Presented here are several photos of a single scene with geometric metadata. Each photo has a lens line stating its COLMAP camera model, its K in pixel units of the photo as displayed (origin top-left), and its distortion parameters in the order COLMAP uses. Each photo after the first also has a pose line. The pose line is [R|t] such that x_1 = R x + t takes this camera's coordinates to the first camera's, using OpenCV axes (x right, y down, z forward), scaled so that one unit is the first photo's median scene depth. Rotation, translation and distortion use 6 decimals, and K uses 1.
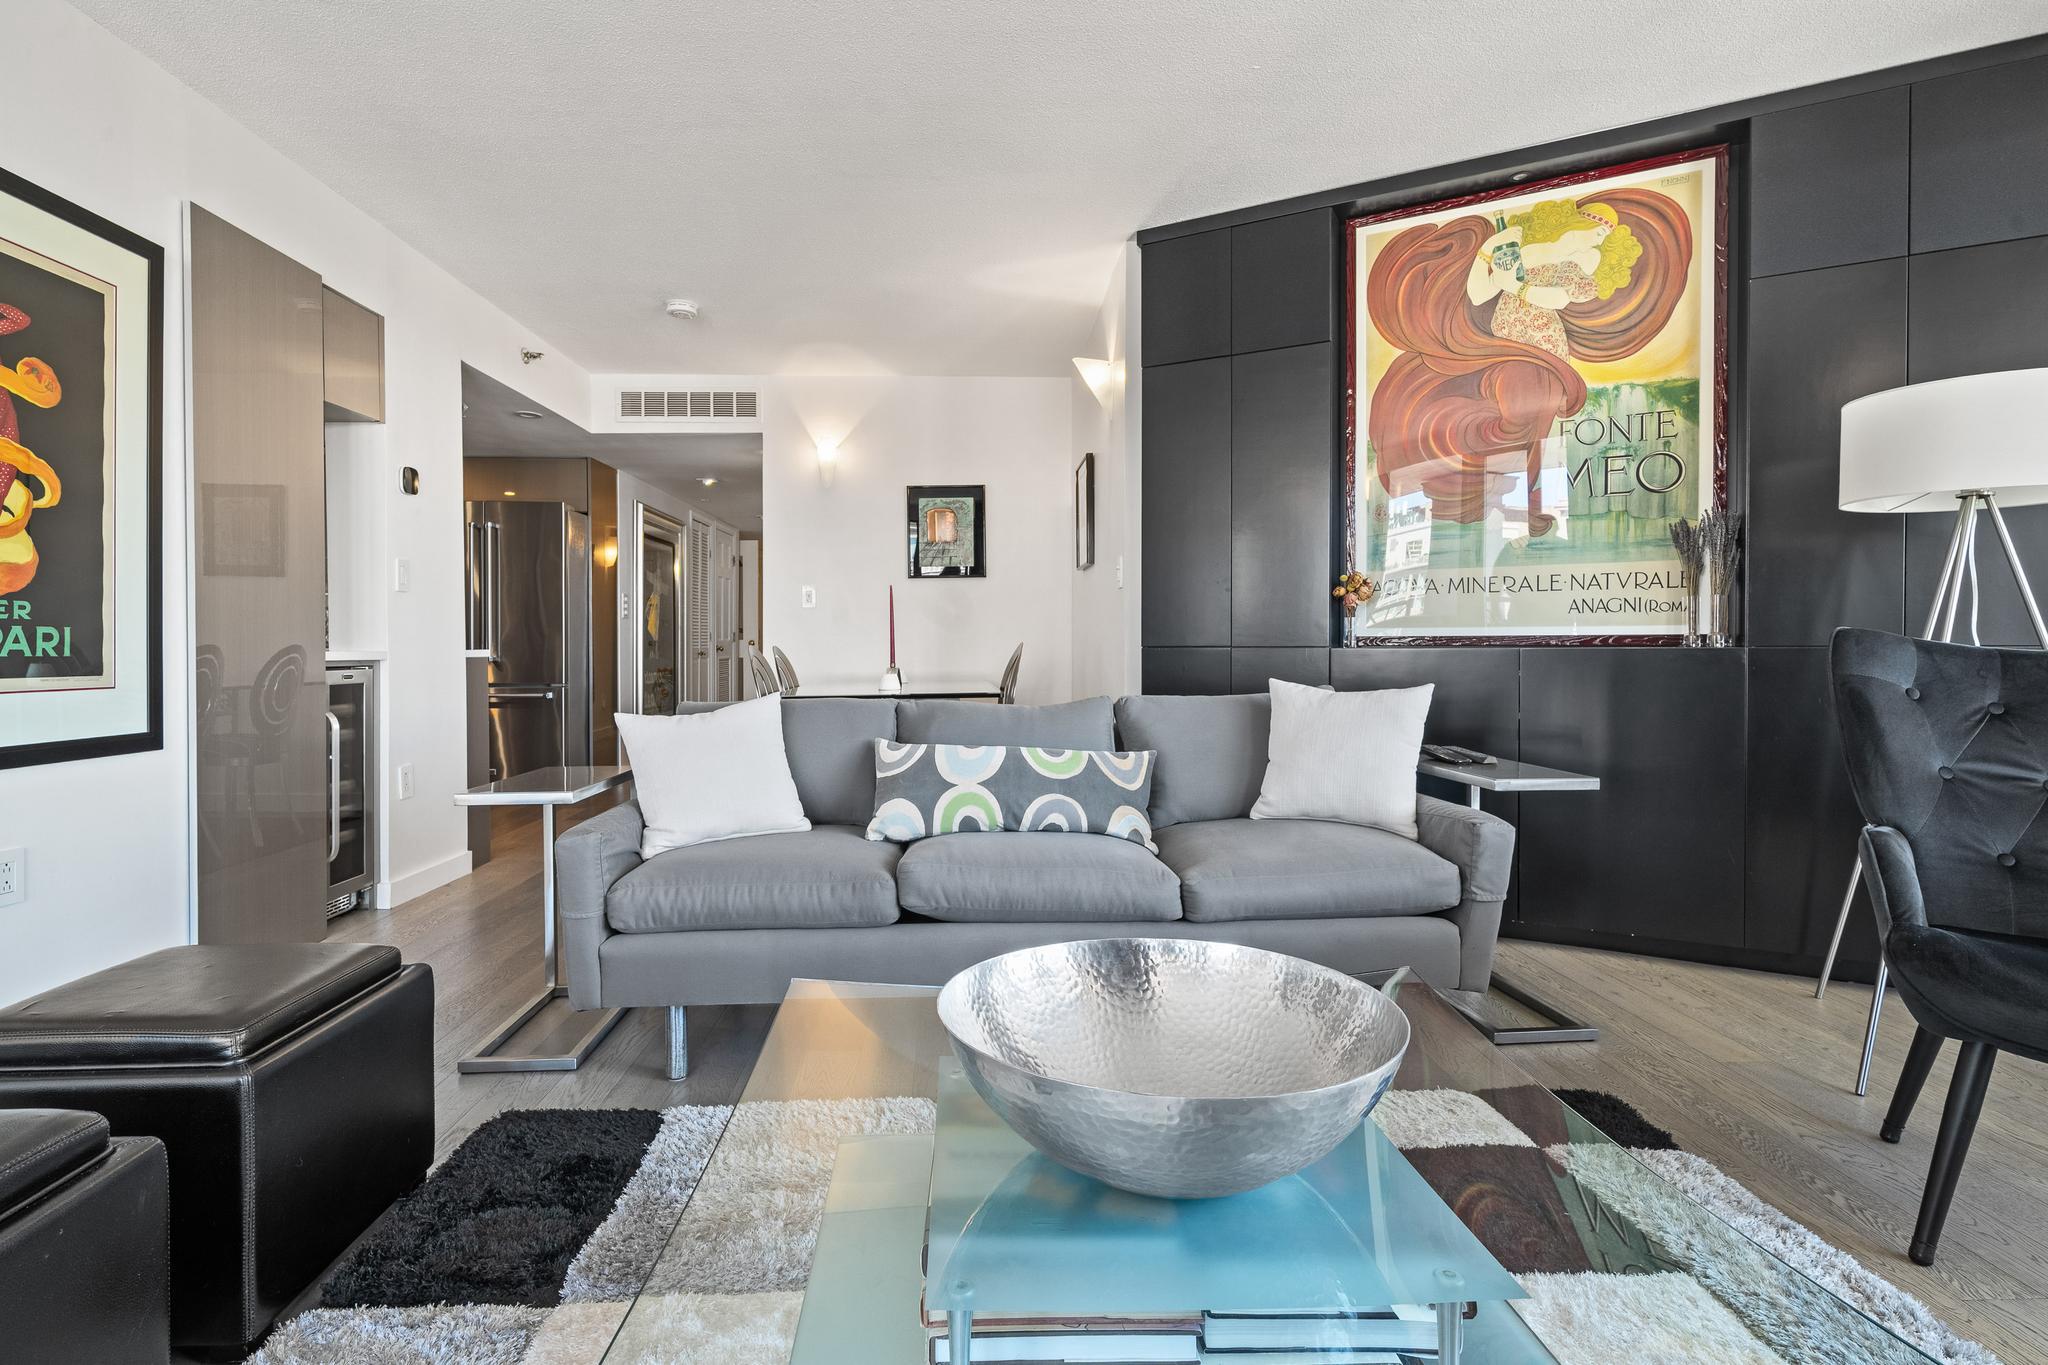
lens RADIAL K [[977.0, 0, 1004.1], [0, 977.0, 664.5], [0, 0, 1]] dist [-0.000039, -0.000513]
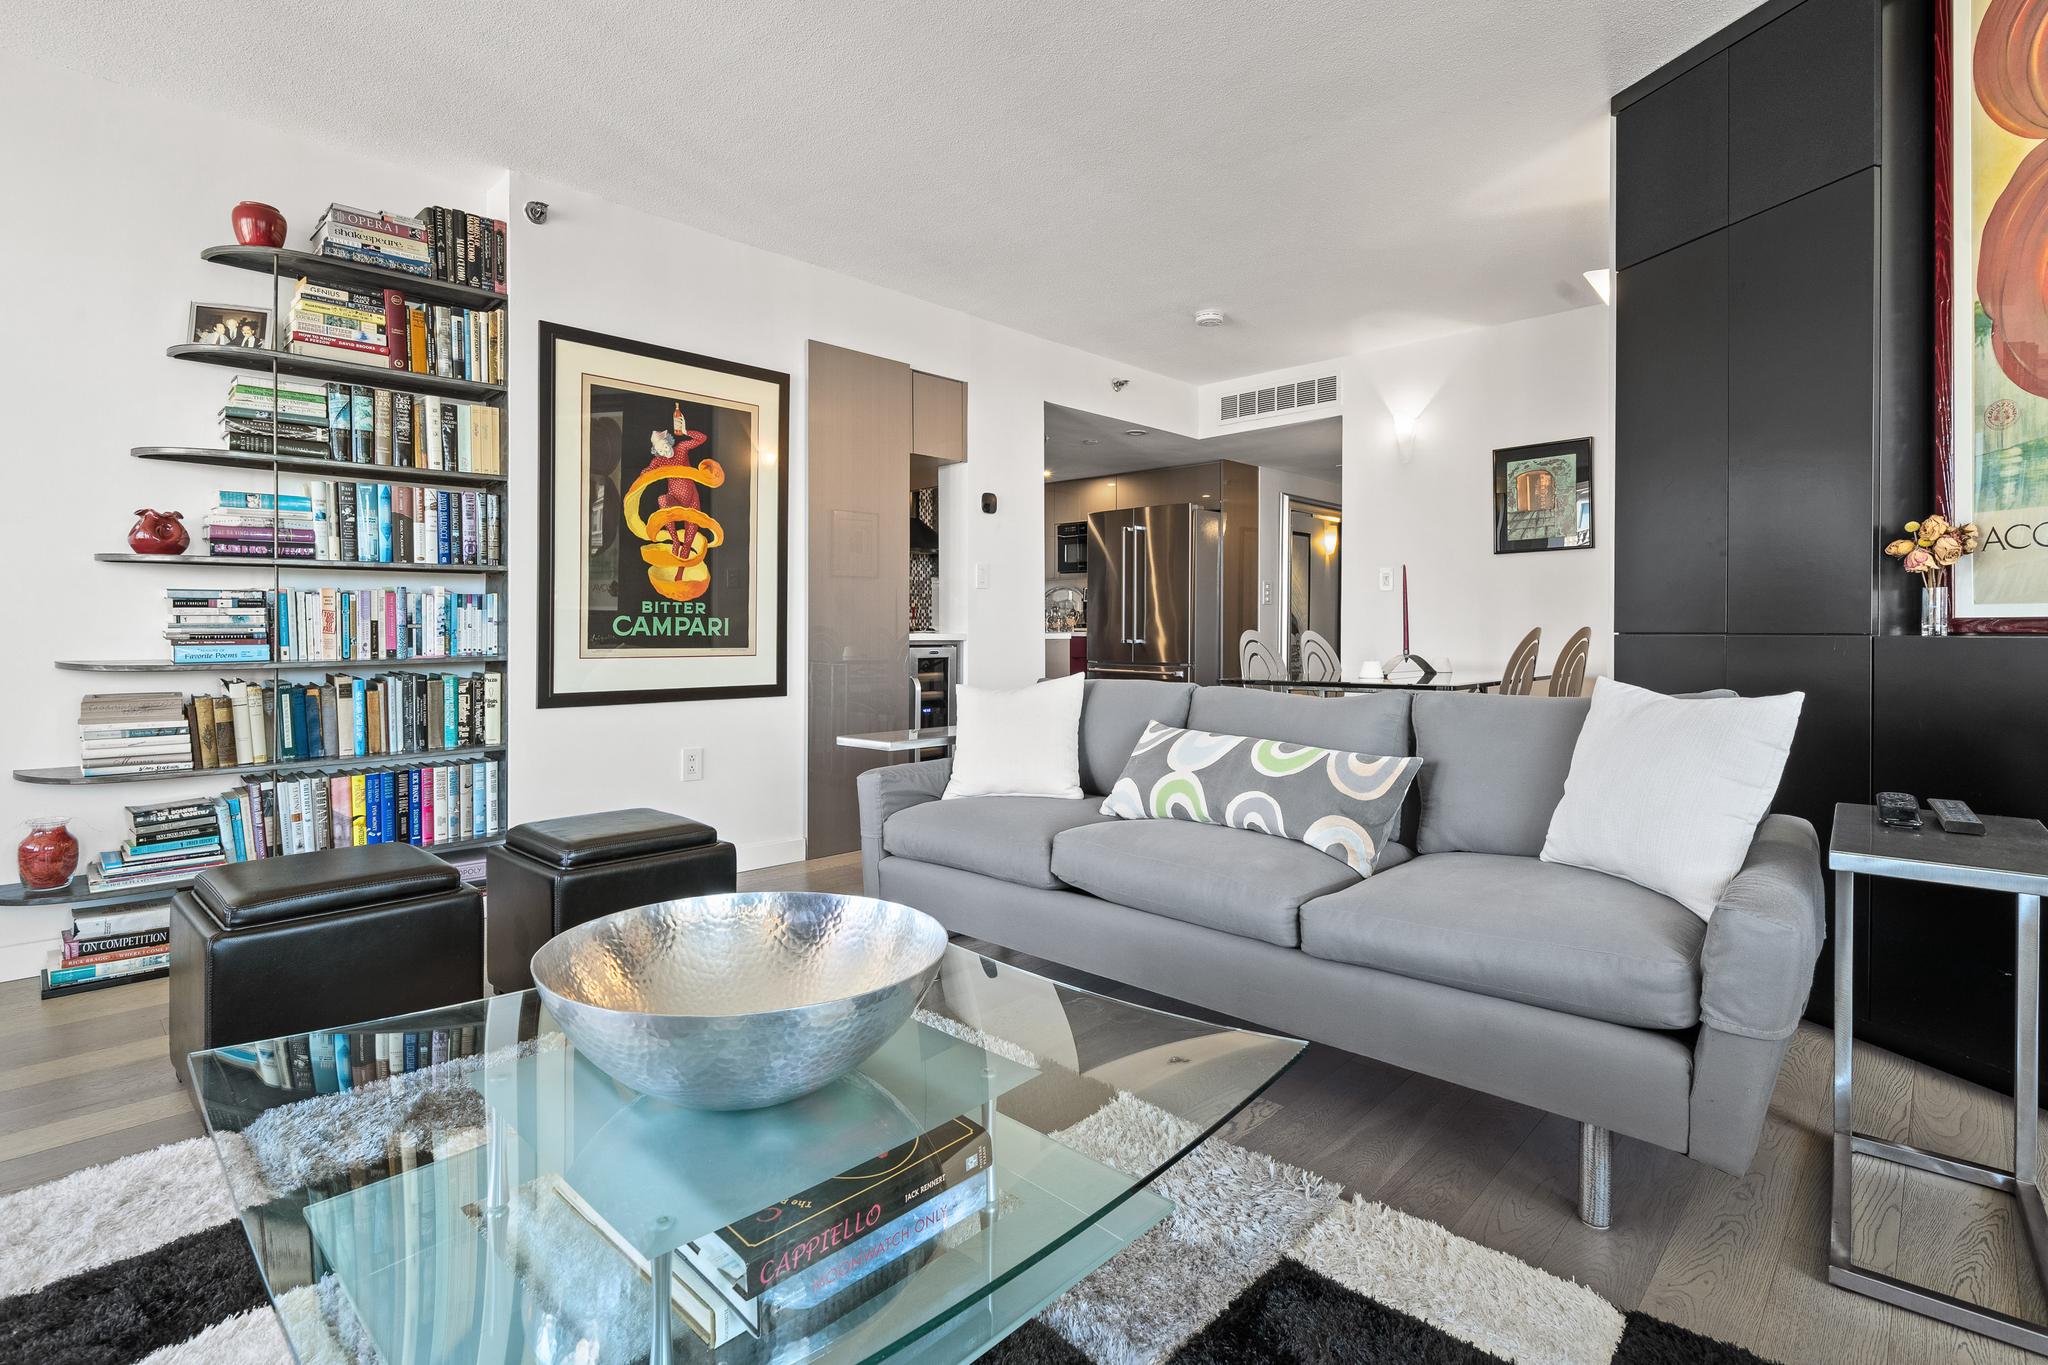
lens RADIAL K [[977.0, 0, 1025.5], [0, 977.0, 639.4], [0, 0, 1]] dist [-0.000039, -0.000513]
pose [[0.698842, 0.008983, -0.715220, 0.443637], [-0.016178, 0.999864, -0.003250, -0.003846], [0.715093, 0.013842, 0.698892, 0.157237]]
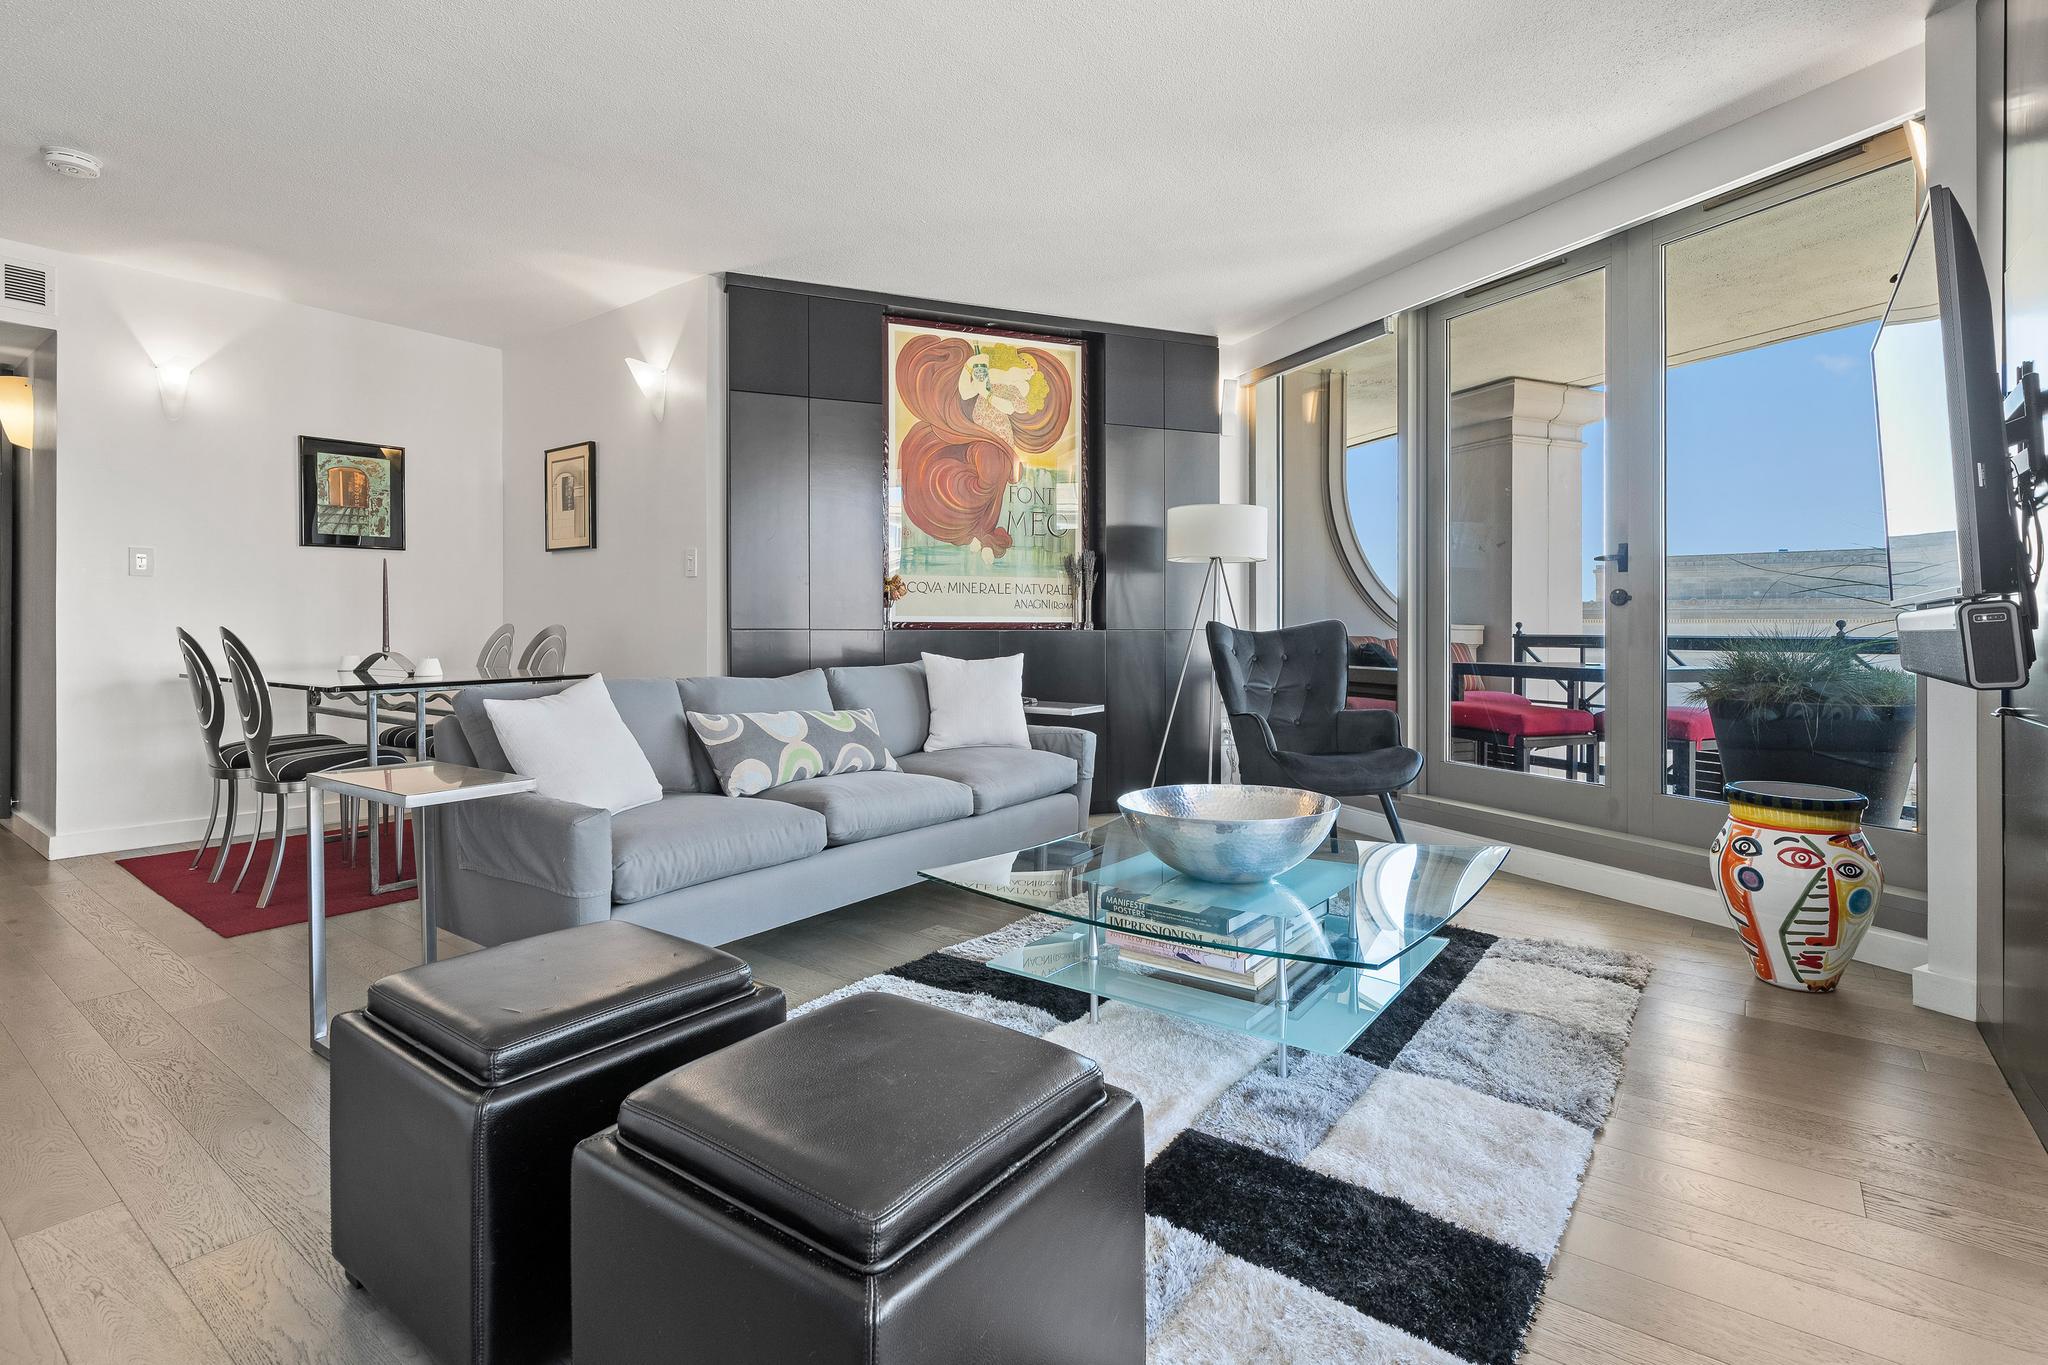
lens RADIAL K [[977.0, 0, 1007.3], [0, 977.0, 626.0], [0, 0, 1]] dist [-0.000039, -0.000513]
pose [[0.637278, 0.003768, 0.770625, -0.652941], [0.011158, 0.999838, -0.014116, -0.001987], [-0.770554, 0.017594, 0.637132, 0.008969]]
